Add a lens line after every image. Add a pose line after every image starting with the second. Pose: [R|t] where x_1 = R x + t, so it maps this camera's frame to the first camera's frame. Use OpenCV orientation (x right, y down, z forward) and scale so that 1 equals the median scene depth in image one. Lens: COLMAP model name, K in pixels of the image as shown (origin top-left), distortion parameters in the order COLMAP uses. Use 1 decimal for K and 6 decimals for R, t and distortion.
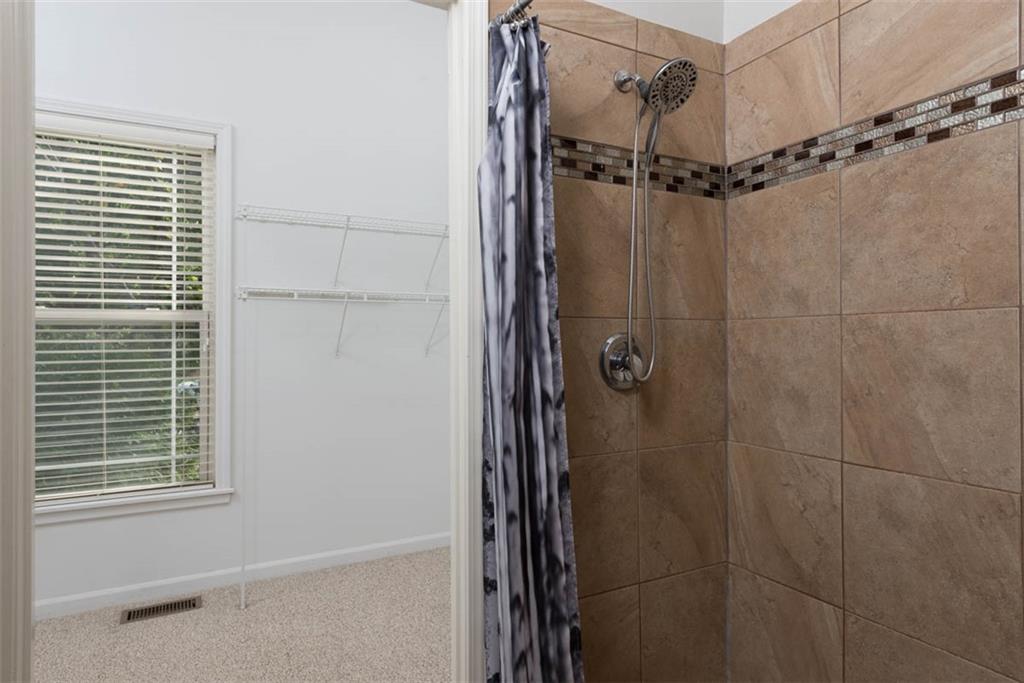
lens RADIAL K [[594.9, 0, 514.6], [0, 594.9, 339.0], [0, 0, 1]] dist [0.001129, -0.002054]
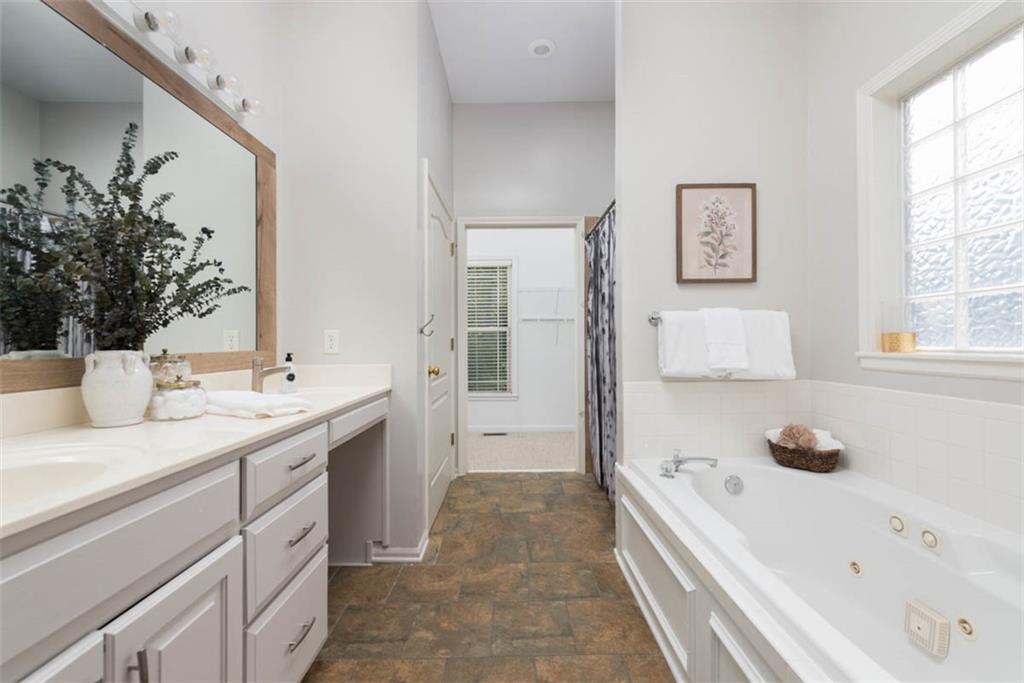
lens RADIAL K [[422.9, 0, 512.0], [0, 422.9, 341.5], [0, 0, 1]] dist [-0.000727, -0.000503]
pose [[0.882855, 0.001067, -0.469644, 0.378877], [0.003674, 0.999951, 0.009178, 0.000320], [0.469631, -0.009829, 0.882808, -0.655976]]
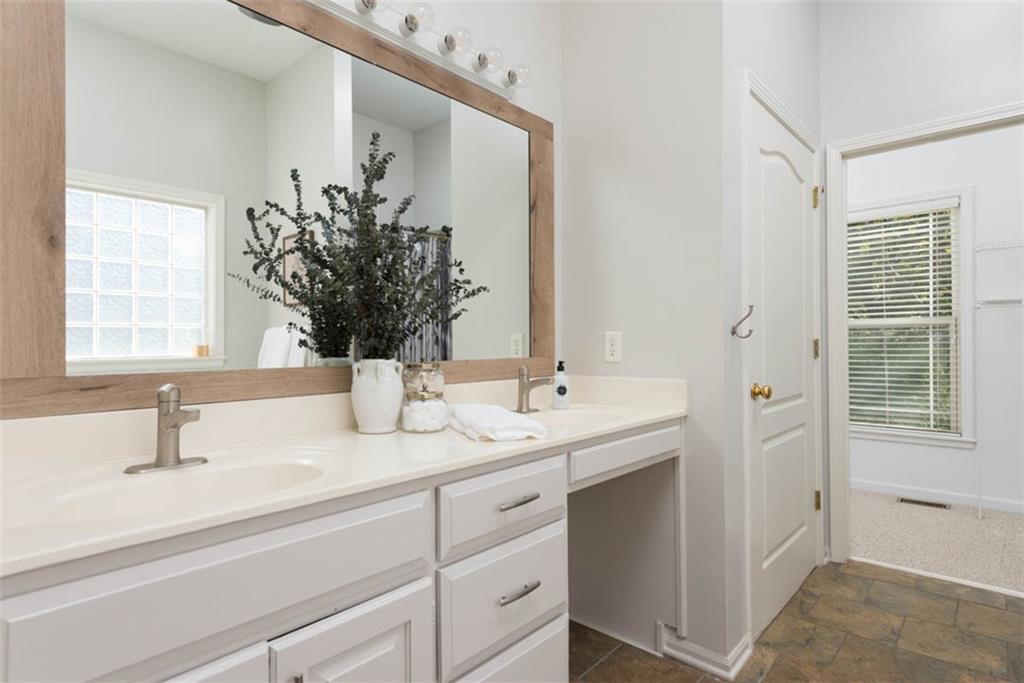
lens RADIAL K [[549.5, 0, 515.3], [0, 549.5, 339.7], [0, 0, 1]] dist [0.018185, -0.009574]
pose [[0.337416, -0.001098, -0.941355, 0.415704], [0.013722, 0.999899, 0.003752, -0.009710], [0.941256, -0.014183, 0.337397, -0.499906]]
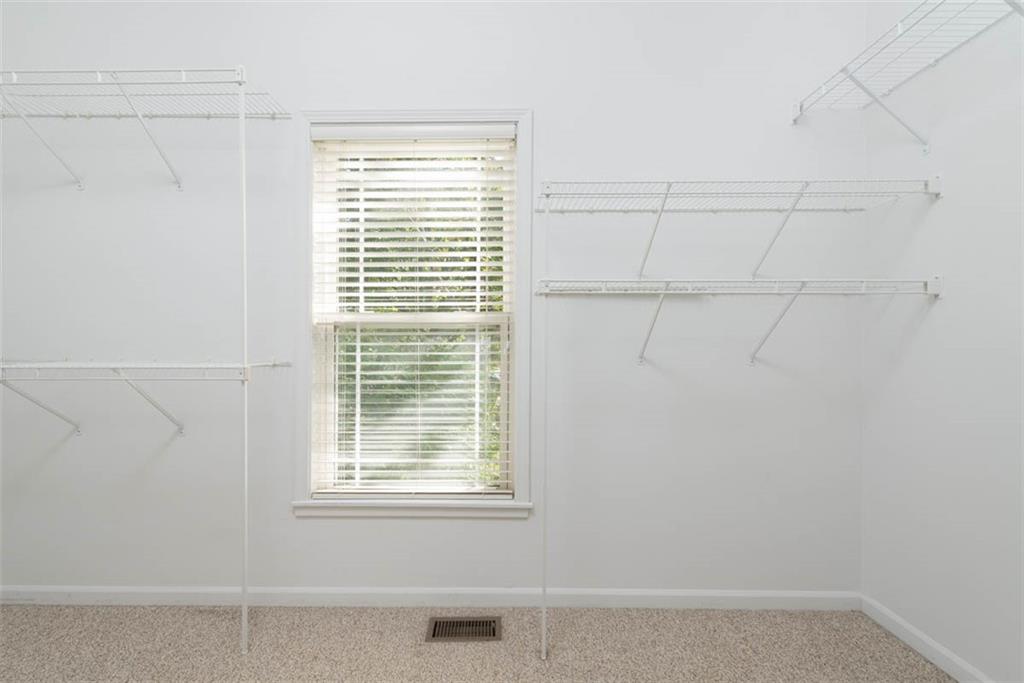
lens RADIAL K [[416.4, 0, 493.8], [0, 416.4, 346.9], [0, 0, 1]] dist [0.002508, 0.000171]
pose [[0.876618, 0.014408, -0.480972, -0.218410], [-0.003596, 0.999720, 0.023394, -0.007826], [0.481174, -0.018778, 0.876424, 0.411483]]
